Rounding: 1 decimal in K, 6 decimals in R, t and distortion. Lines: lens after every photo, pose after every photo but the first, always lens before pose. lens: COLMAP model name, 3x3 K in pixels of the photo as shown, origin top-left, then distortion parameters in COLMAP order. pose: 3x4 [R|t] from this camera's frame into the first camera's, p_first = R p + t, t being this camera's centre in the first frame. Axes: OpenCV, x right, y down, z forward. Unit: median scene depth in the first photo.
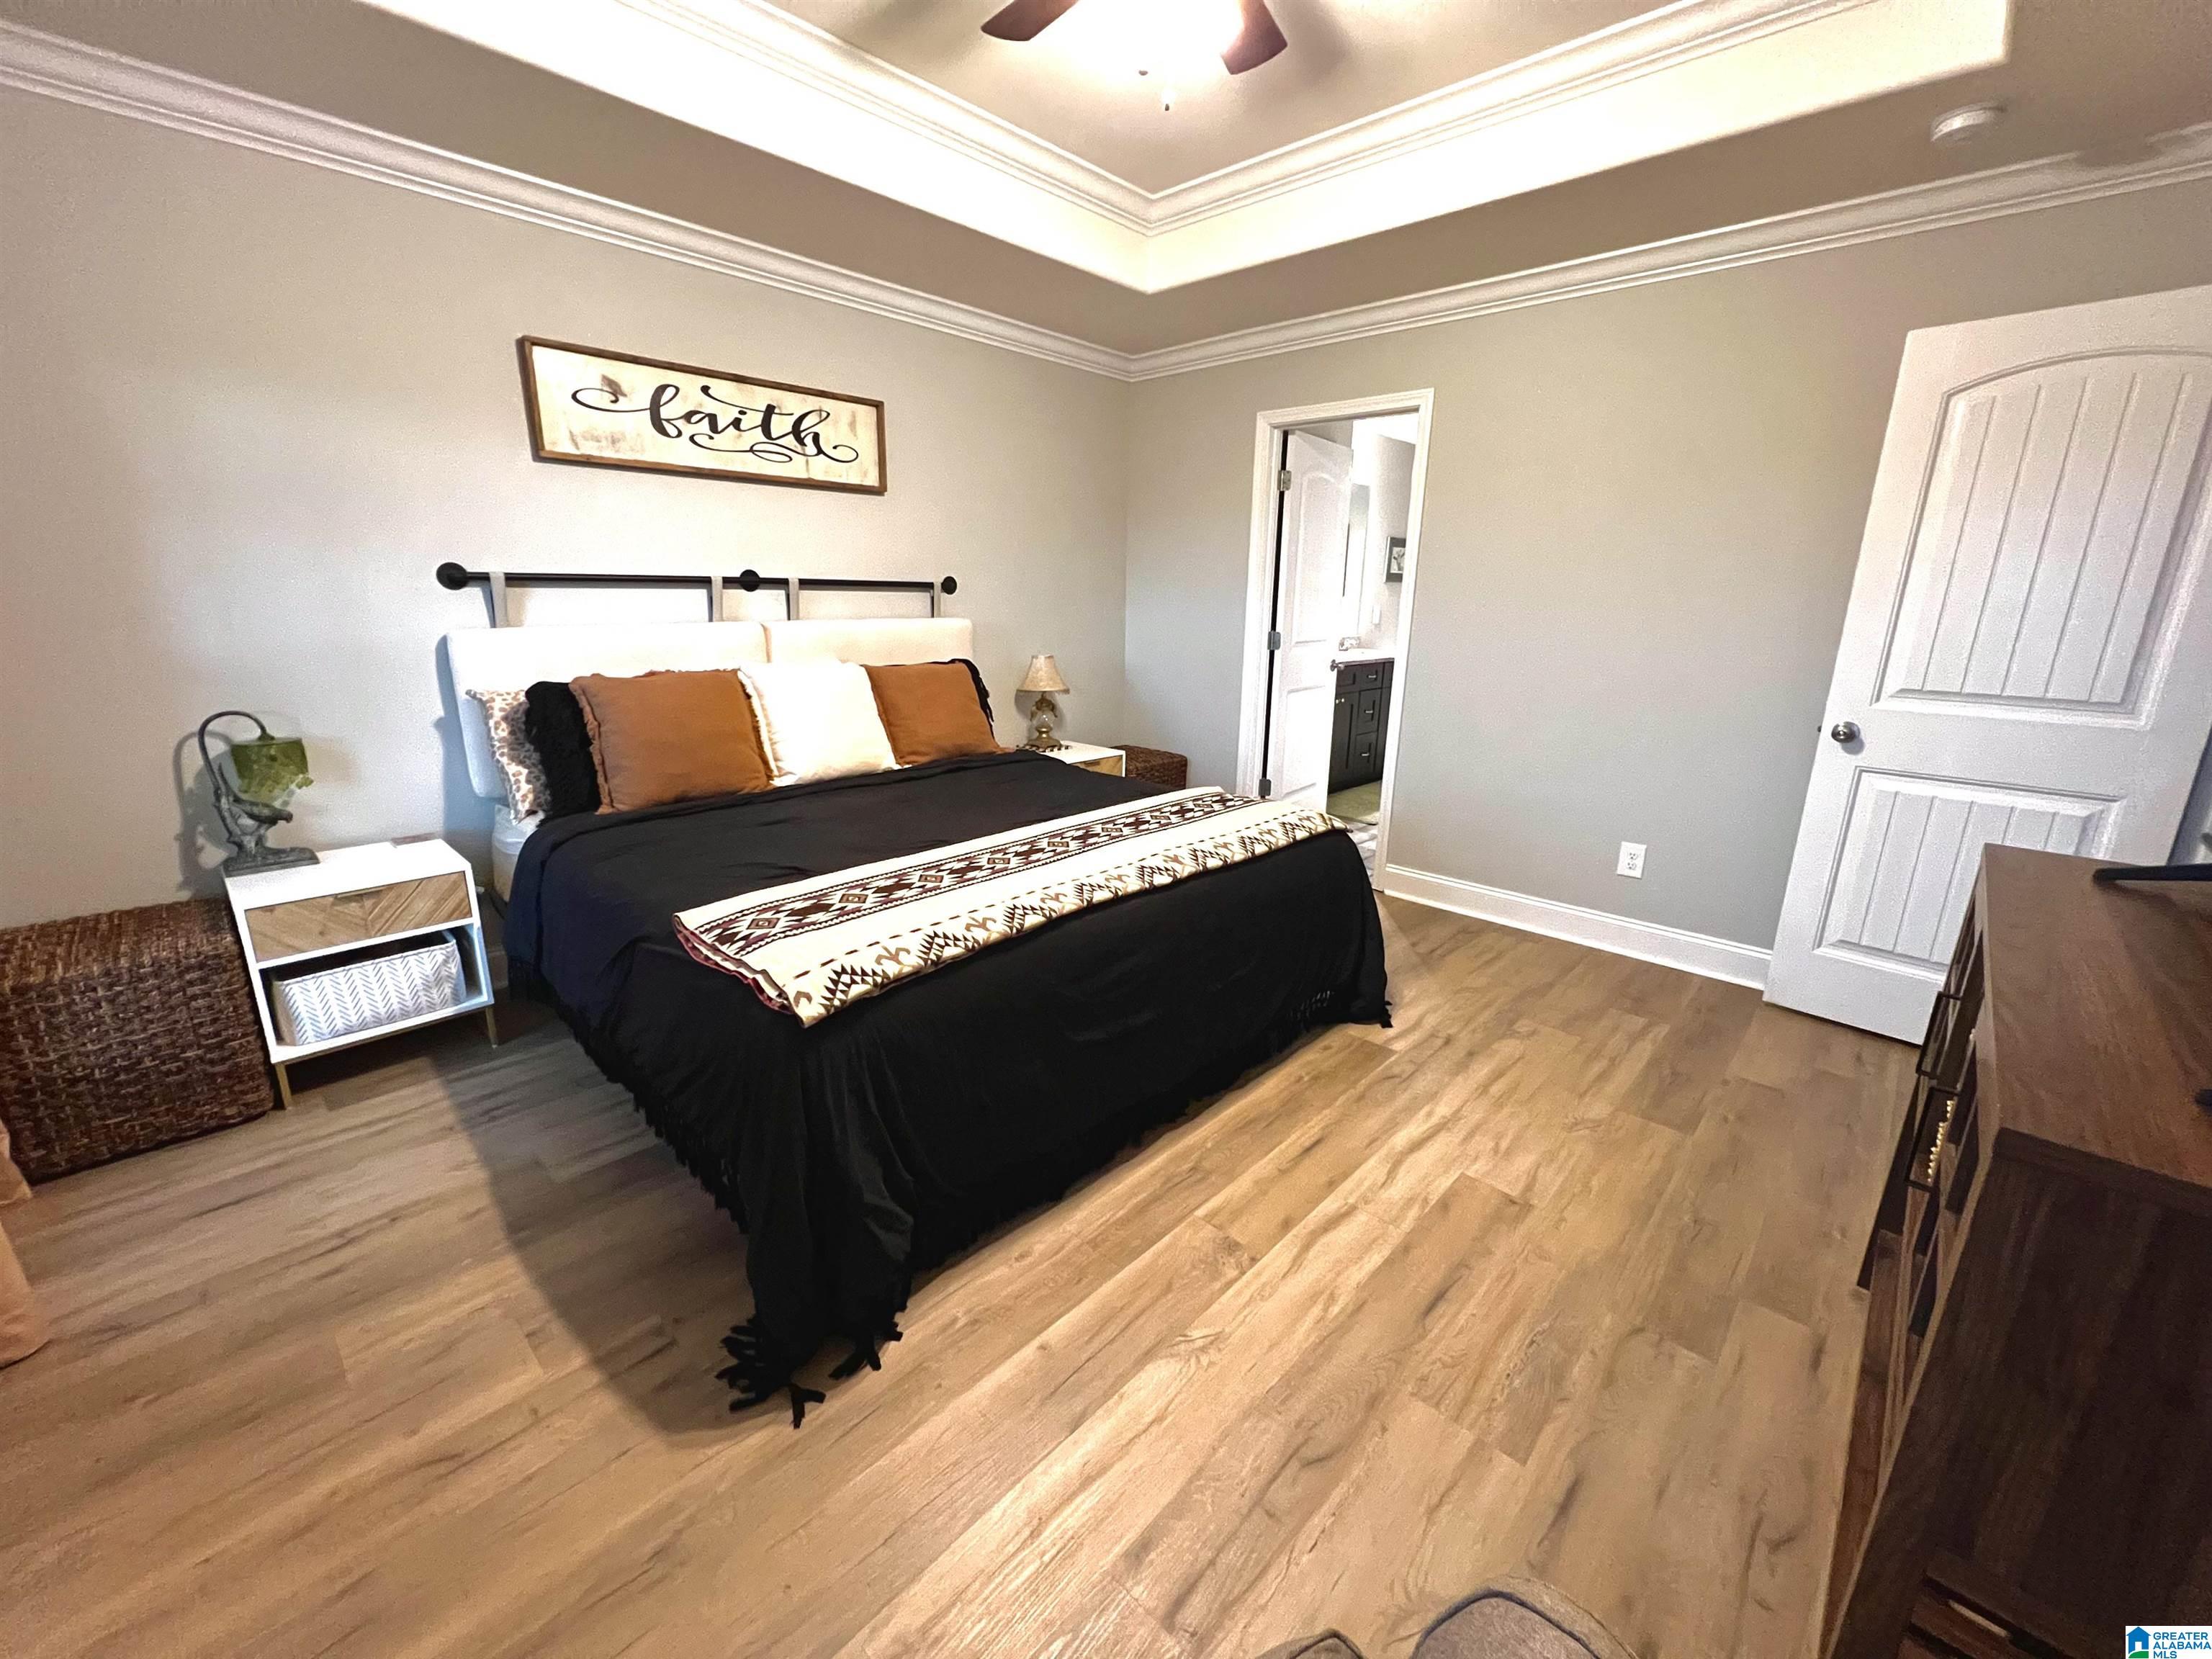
lens RADIAL K [[888.4, 0, 1110.6], [0, 888.4, 822.6], [0, 0, 1]] dist [-0.000926, 0.000030]
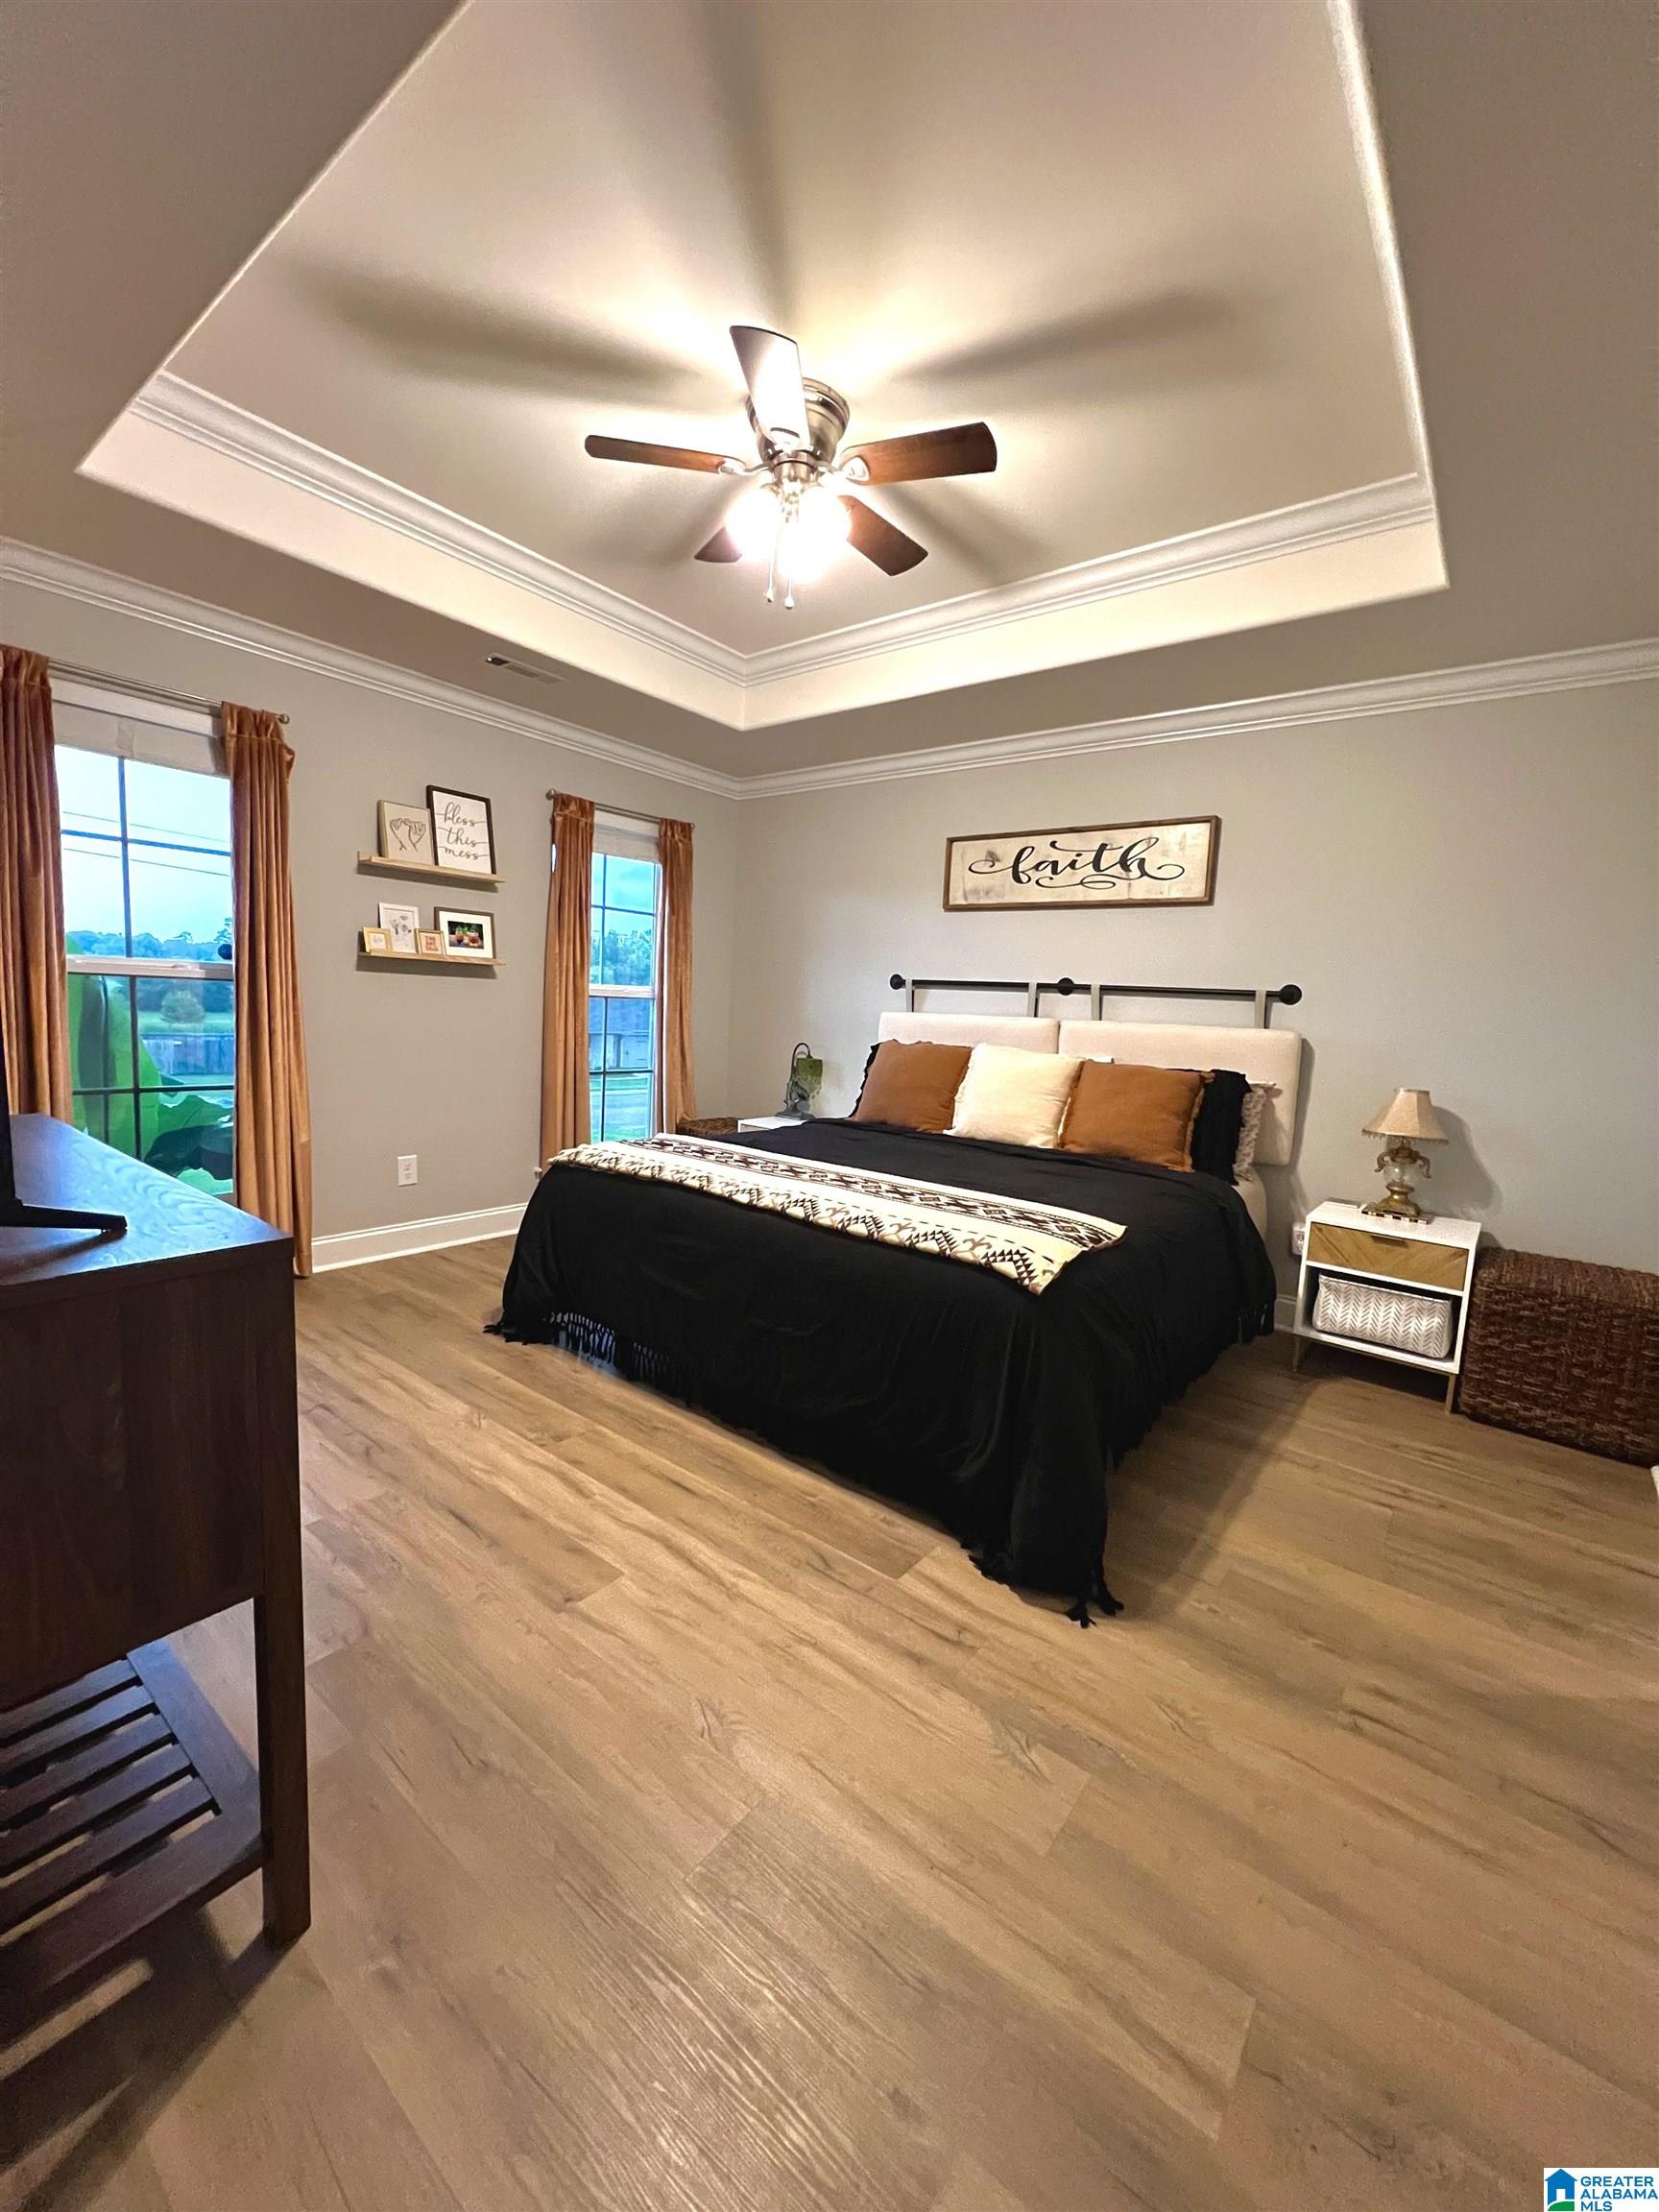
lens RADIAL K [[881.3, 0, 833.1], [0, 881.3, 1107.0], [0, 0, 1]] dist [-0.006115, -0.000160]
pose [[0.095625, 0.109829, -0.989340, 0.899089], [-0.299684, 0.950958, 0.076602, -0.131505], [0.949234, 0.289165, 0.123849, 0.693979]]
